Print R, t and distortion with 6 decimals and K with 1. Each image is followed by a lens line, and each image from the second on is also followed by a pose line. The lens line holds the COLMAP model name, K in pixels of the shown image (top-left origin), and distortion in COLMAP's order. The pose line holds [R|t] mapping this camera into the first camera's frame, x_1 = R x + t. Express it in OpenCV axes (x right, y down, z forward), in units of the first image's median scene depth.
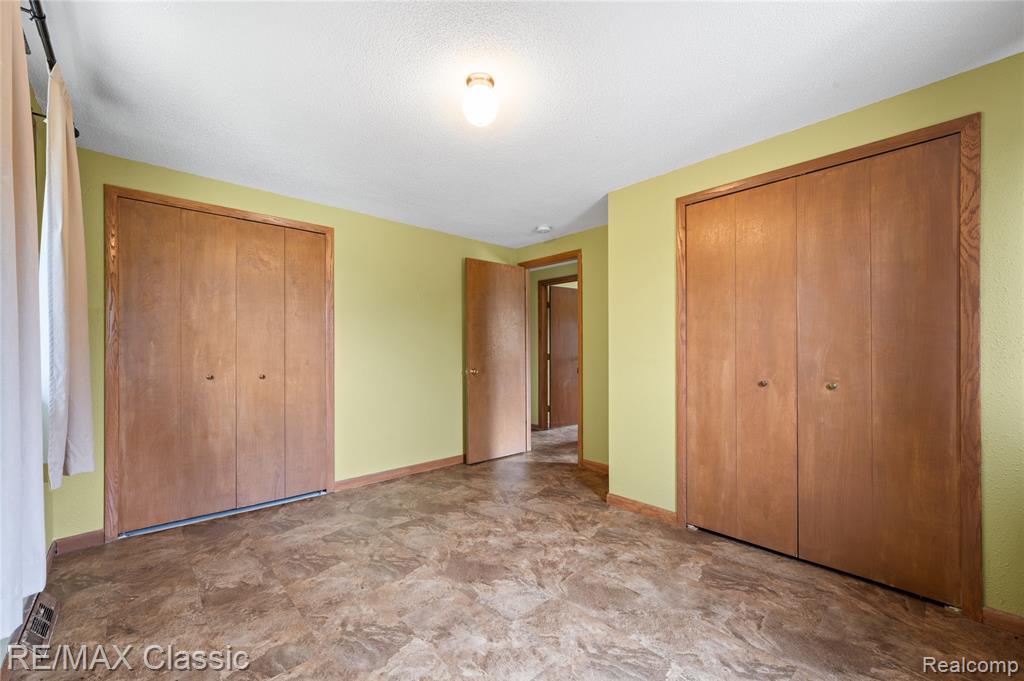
lens RADIAL K [[414.3, 0, 510.3], [0, 414.3, 349.9], [0, 0, 1]] dist [-0.000037, -0.001527]
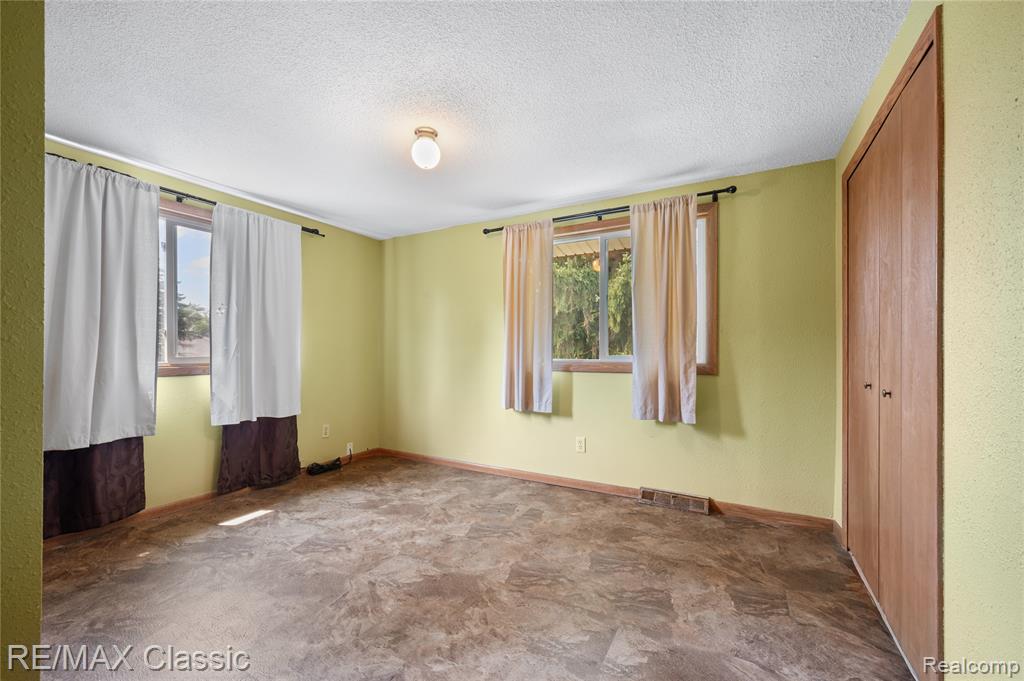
lens RADIAL K [[414.3, 0, 512.9], [0, 414.3, 347.5], [0, 0, 1]] dist [-0.000037, -0.001527]
pose [[-0.948082, -0.002474, -0.318016, 0.069493], [0.001751, 0.999914, -0.012999, 0.014917], [0.318021, -0.012881, -0.947996, 2.010808]]
